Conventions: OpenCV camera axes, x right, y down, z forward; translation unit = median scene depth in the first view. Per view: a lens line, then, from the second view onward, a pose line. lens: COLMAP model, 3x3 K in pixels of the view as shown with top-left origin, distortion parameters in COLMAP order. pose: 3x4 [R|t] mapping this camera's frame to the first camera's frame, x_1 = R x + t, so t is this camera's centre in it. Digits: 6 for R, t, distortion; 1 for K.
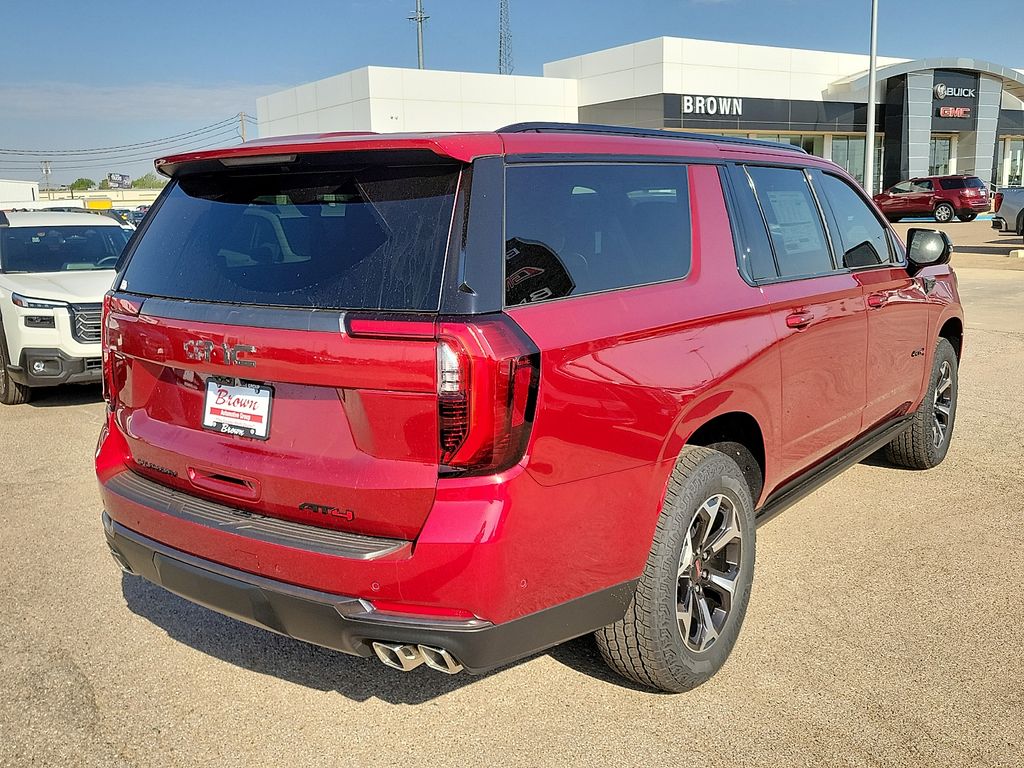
lens RADIAL K [[970.2, 0, 489.2], [0, 970.2, 377.3], [0, 0, 1]] dist [0.035011, 0.003839]
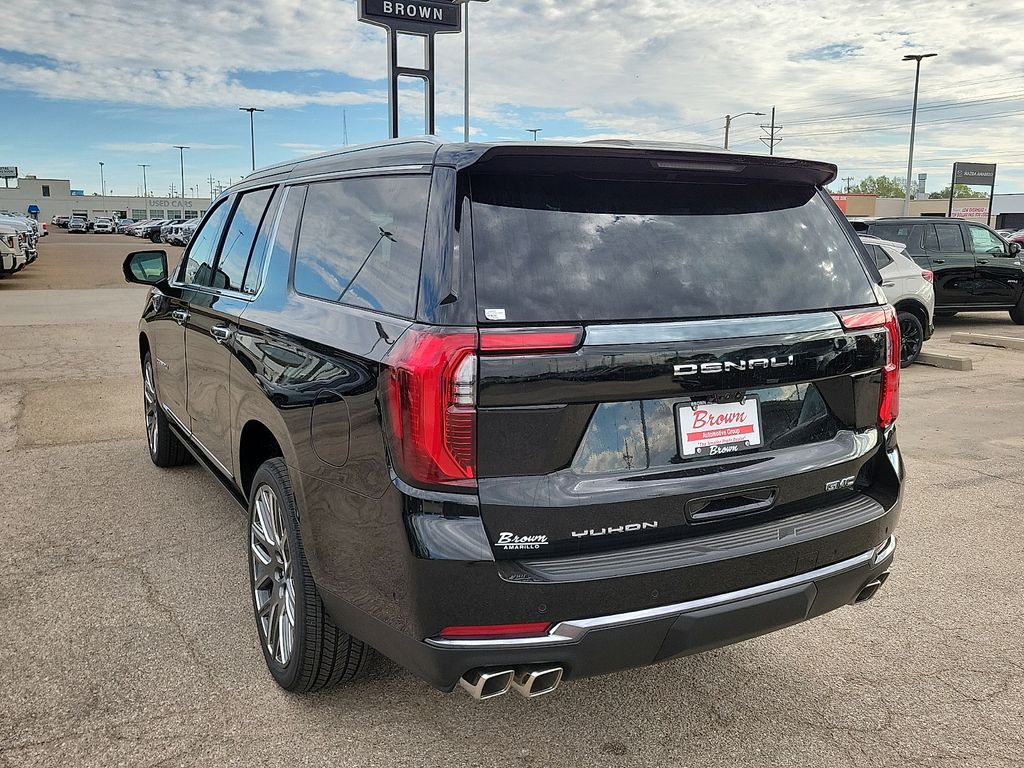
lens RADIAL K [[905.8, 0, 512.0], [0, 905.8, 384.0], [0, 0, 1]] dist [0.057600, 0.002429]
pose [[0.390955, -0.132633, 0.910803, -1.048933], [0.147553, 0.985796, 0.080218, -0.101080], [-0.908506, 0.103030, 0.404972, 0.750414]]
